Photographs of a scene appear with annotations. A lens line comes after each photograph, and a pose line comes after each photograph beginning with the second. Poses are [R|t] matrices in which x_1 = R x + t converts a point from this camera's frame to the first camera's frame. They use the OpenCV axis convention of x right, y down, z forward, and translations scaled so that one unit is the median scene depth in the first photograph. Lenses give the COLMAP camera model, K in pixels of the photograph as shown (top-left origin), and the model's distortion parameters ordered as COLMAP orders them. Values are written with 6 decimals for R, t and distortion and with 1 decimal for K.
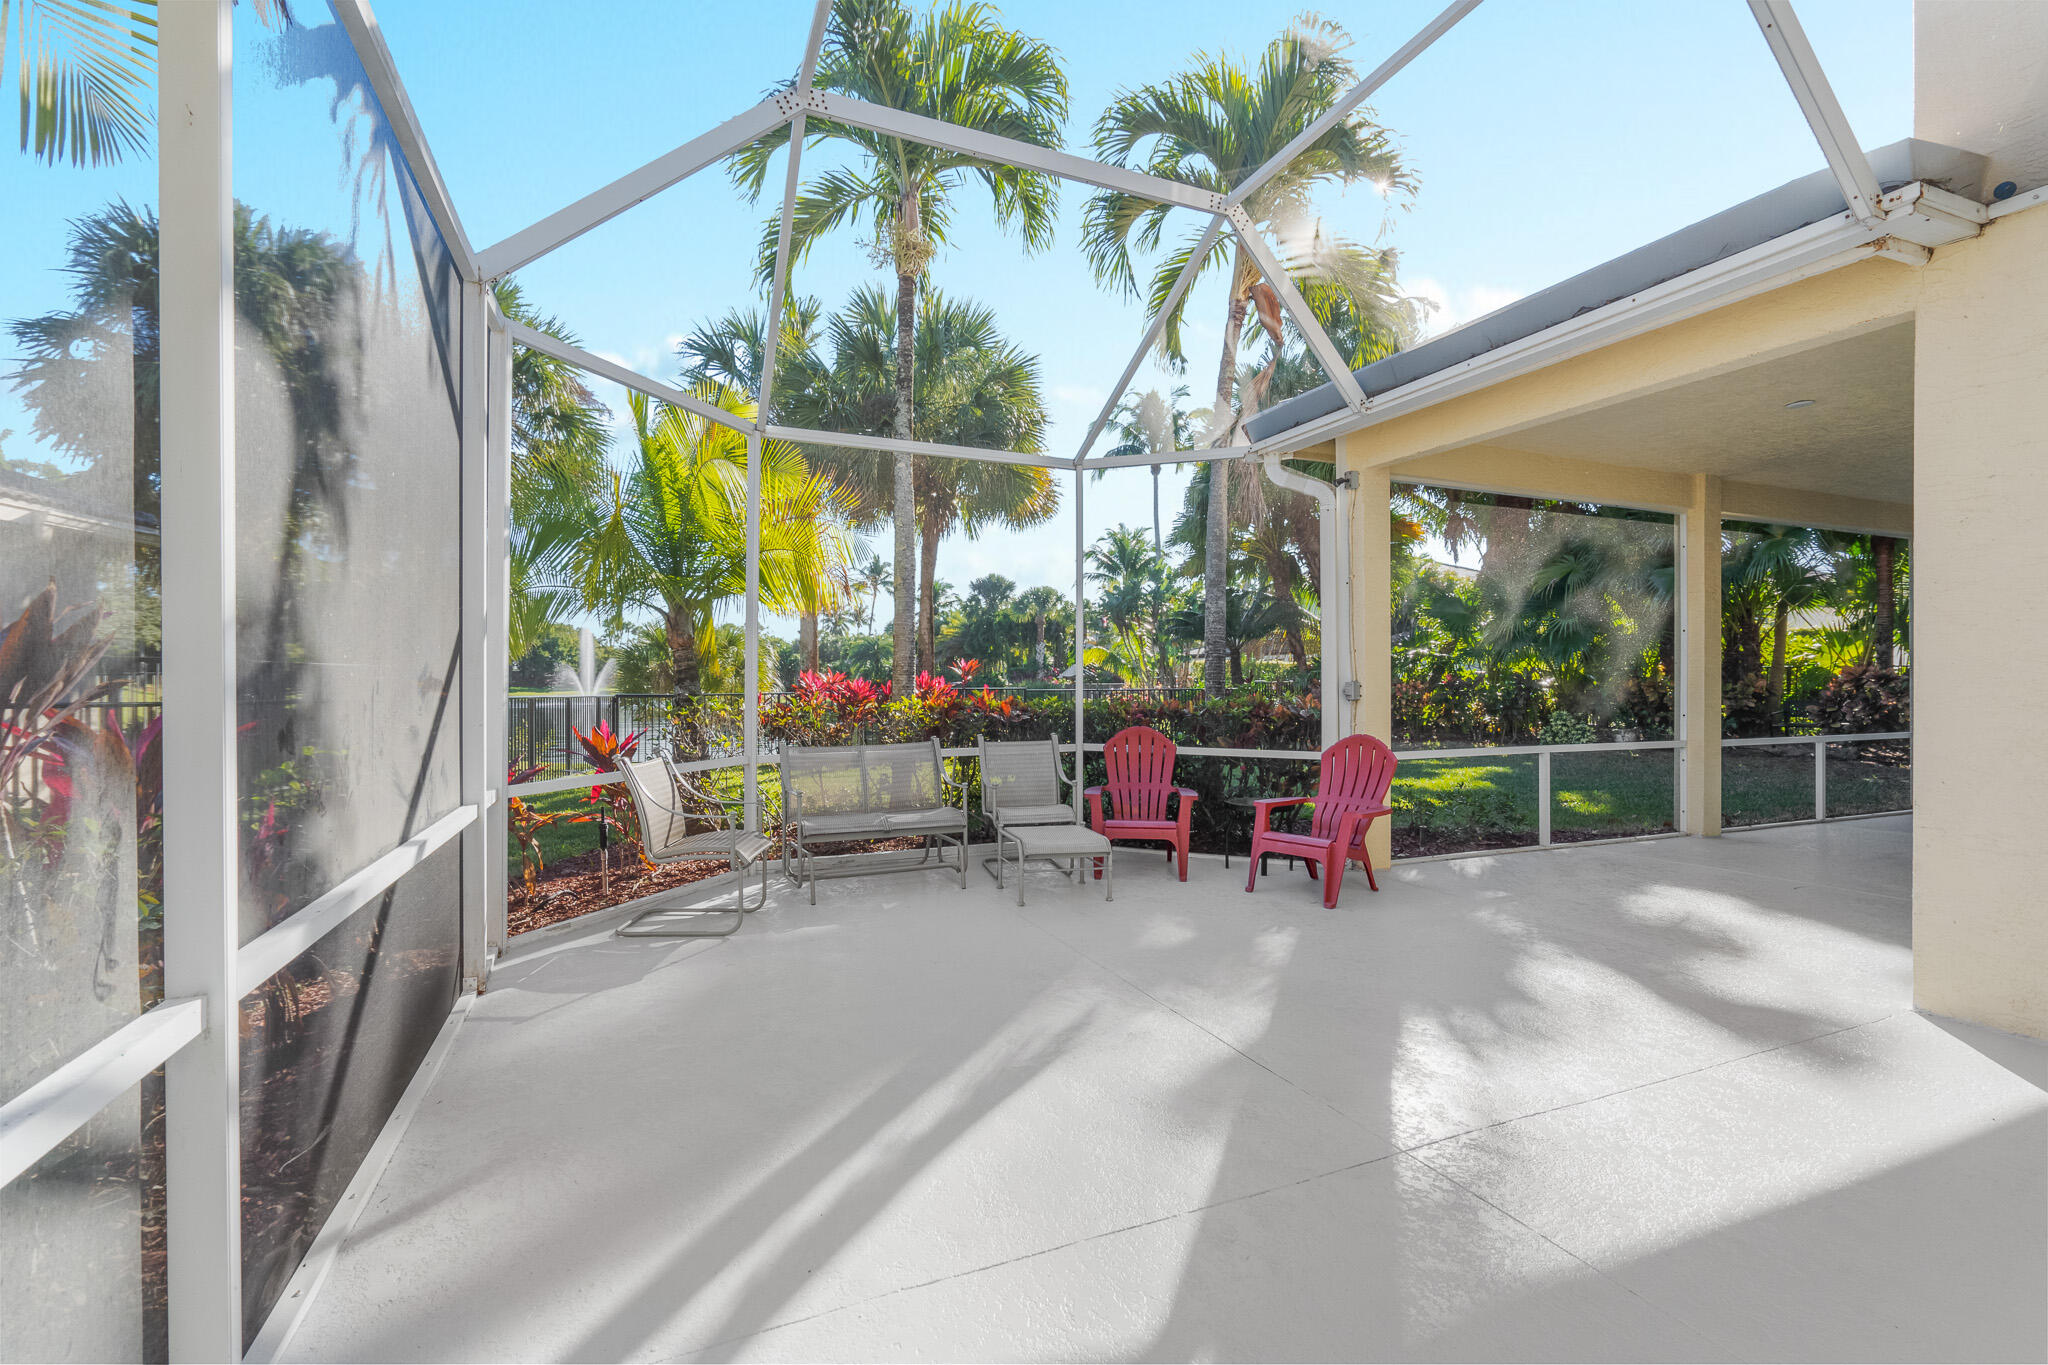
lens RADIAL K [[933.0, 0, 1022.5], [0, 933.0, 685.6], [0, 0, 1]] dist [-0.004715, 0.003350]
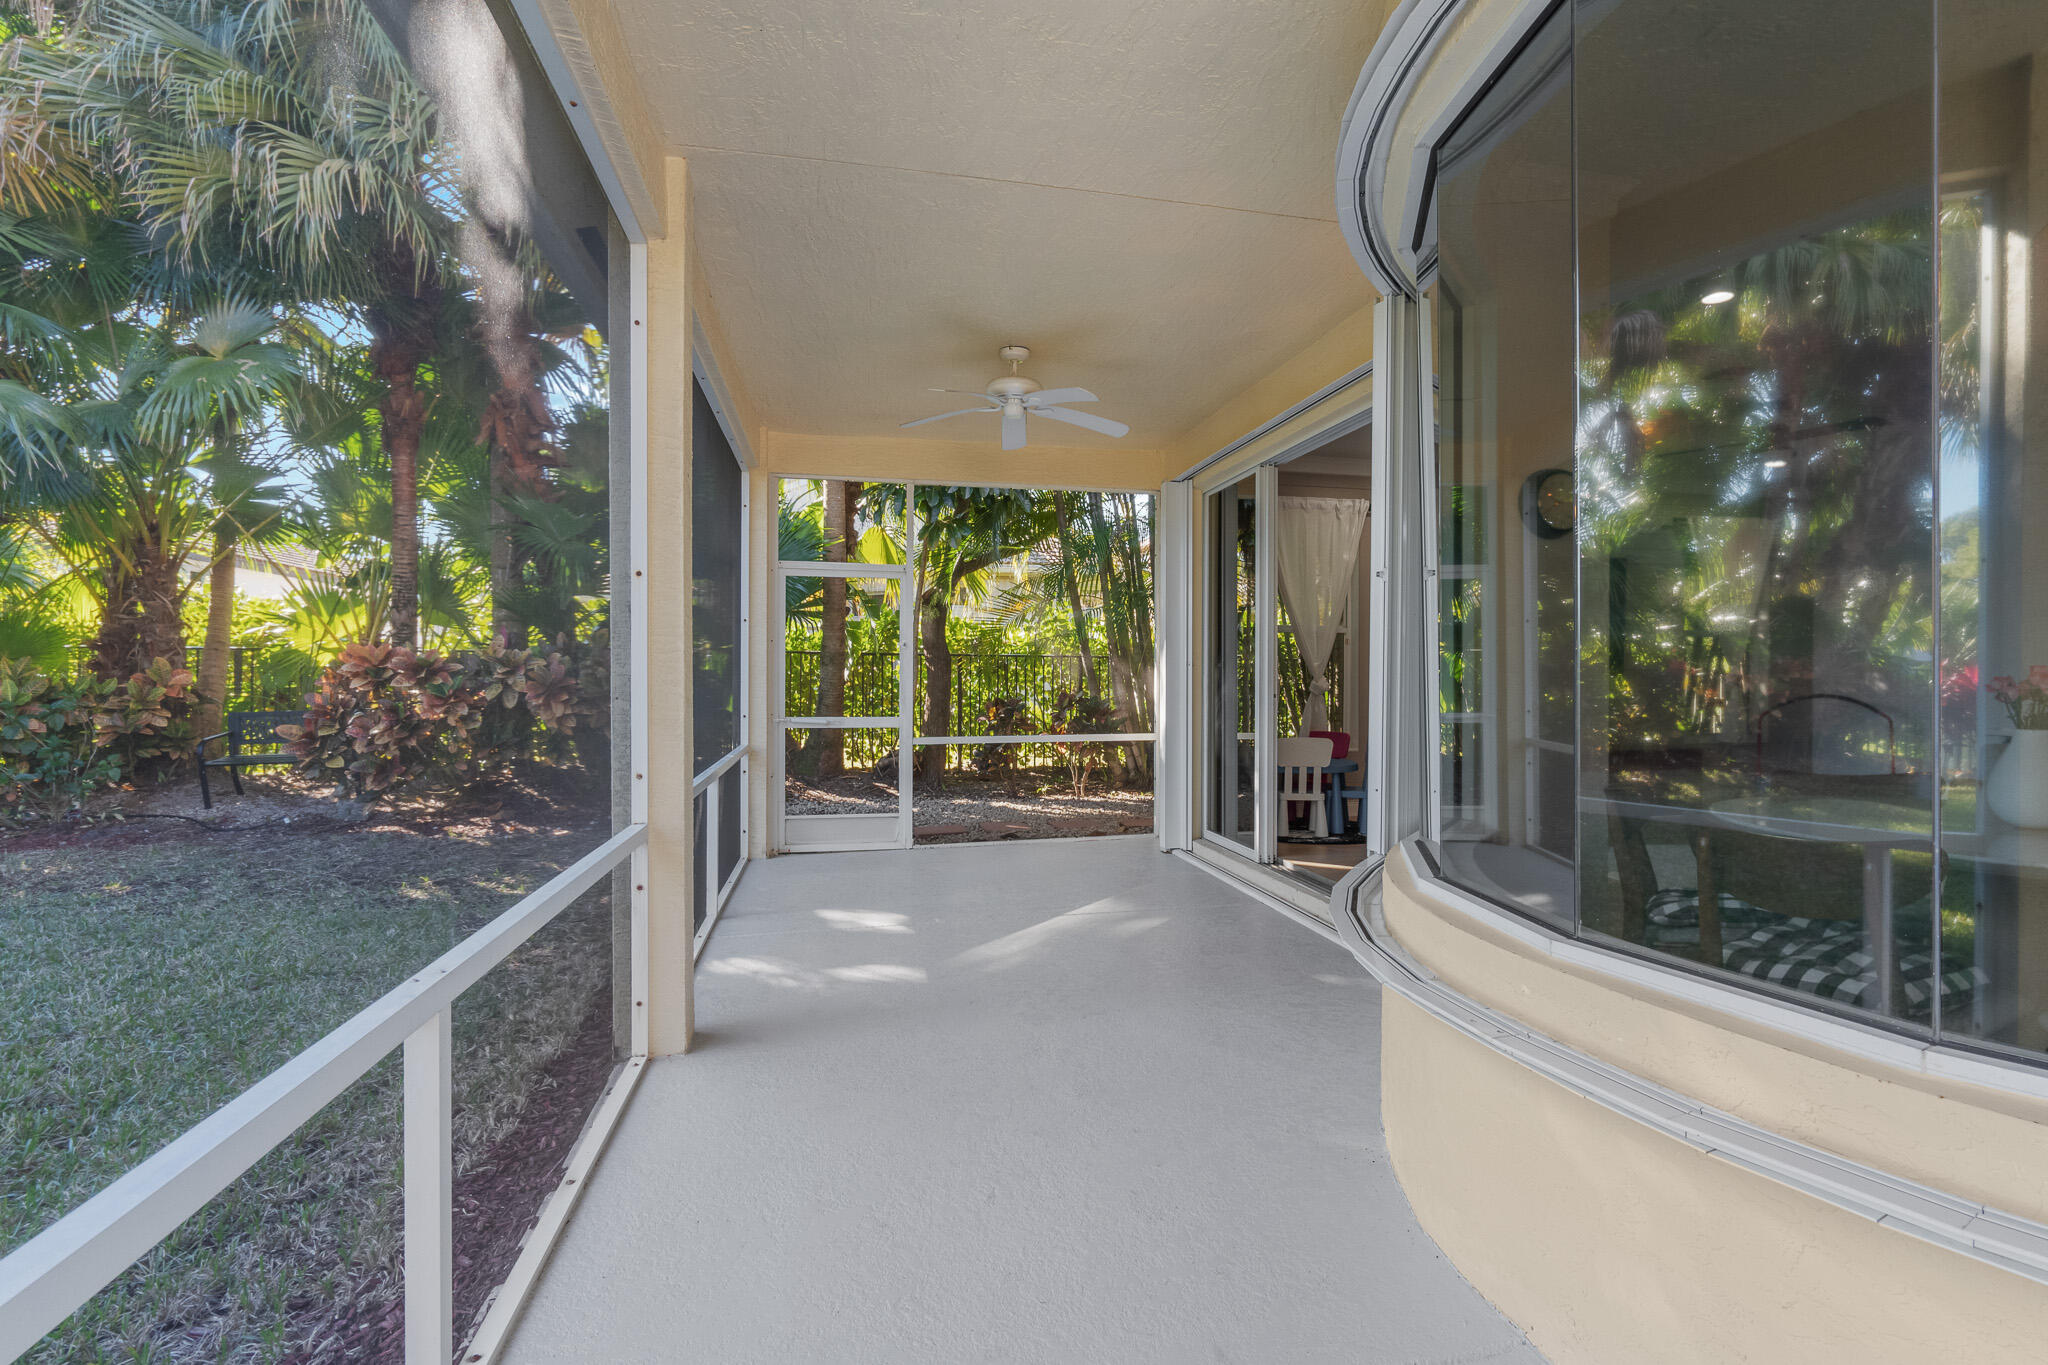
lens RADIAL K [[933.0, 0, 1022.9], [0, 933.0, 682.9], [0, 0, 1]] dist [-0.004715, 0.003350]
pose [[0.178230, -0.003503, 0.983983, 0.386146], [0.001338, 0.999994, 0.003317, -0.001213], [-0.983988, 0.000726, 0.178233, 0.472535]]
